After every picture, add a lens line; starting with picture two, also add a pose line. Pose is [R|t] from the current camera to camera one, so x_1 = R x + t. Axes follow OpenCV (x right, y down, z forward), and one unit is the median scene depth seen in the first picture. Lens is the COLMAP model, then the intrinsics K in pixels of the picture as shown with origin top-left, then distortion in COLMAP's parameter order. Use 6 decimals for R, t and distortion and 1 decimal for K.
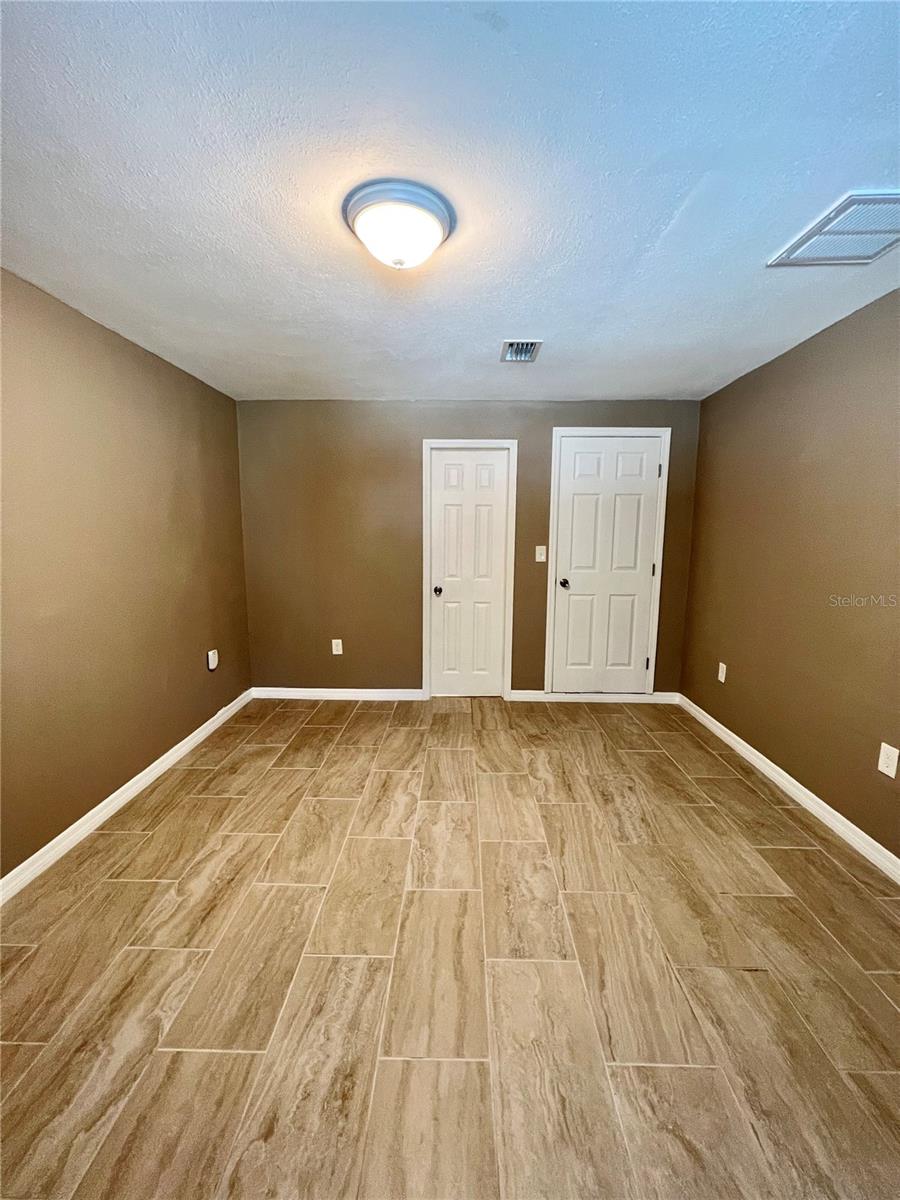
lens RADIAL K [[478.2, 0, 448.0], [0, 478.2, 602.5], [0, 0, 1]] dist [-0.002219, -0.000018]
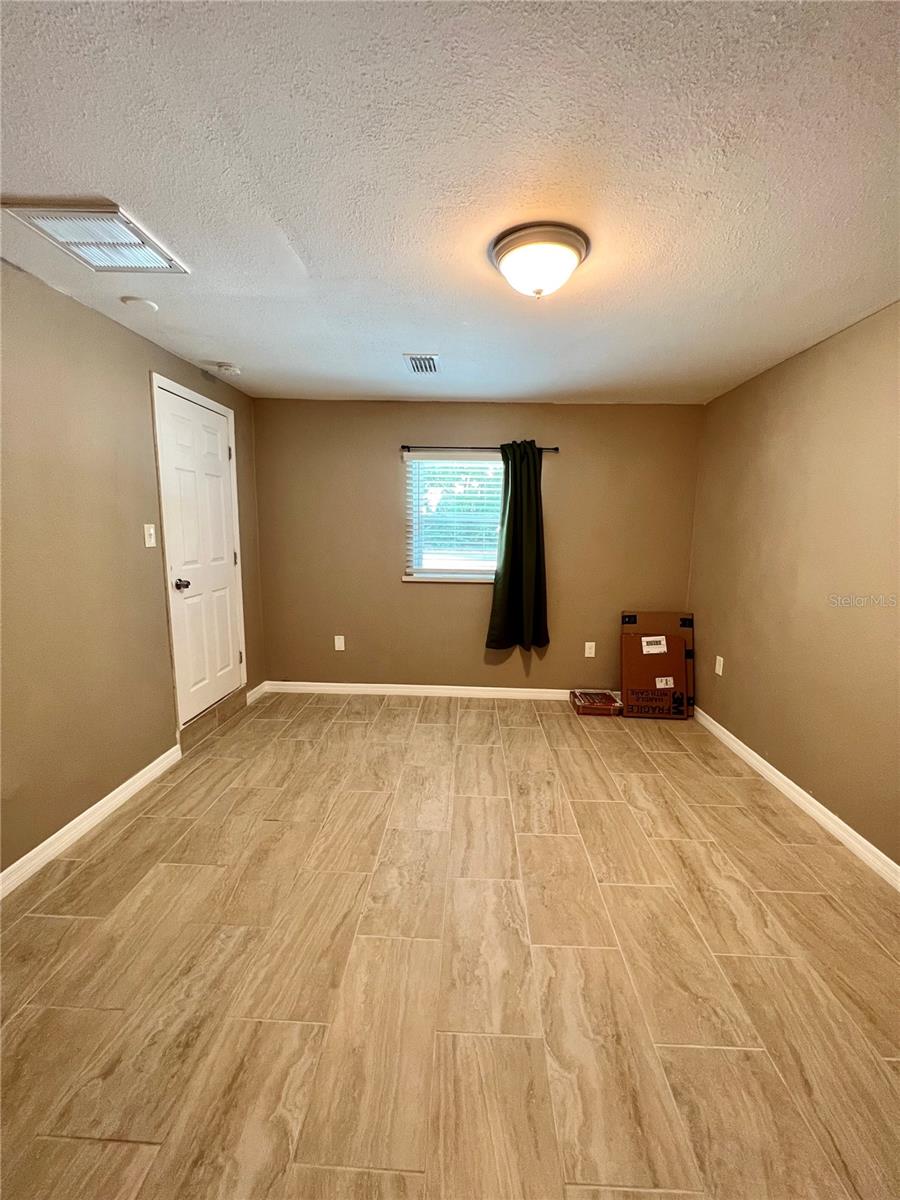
lens RADIAL K [[478.2, 0, 450.7], [0, 478.2, 600.9], [0, 0, 1]] dist [-0.002219, -0.000018]
pose [[-0.999740, -0.019305, 0.012128, 0.058306], [-0.014671, 0.951950, 0.305903, -0.270843], [-0.017450, 0.305645, -0.951986, 1.701138]]
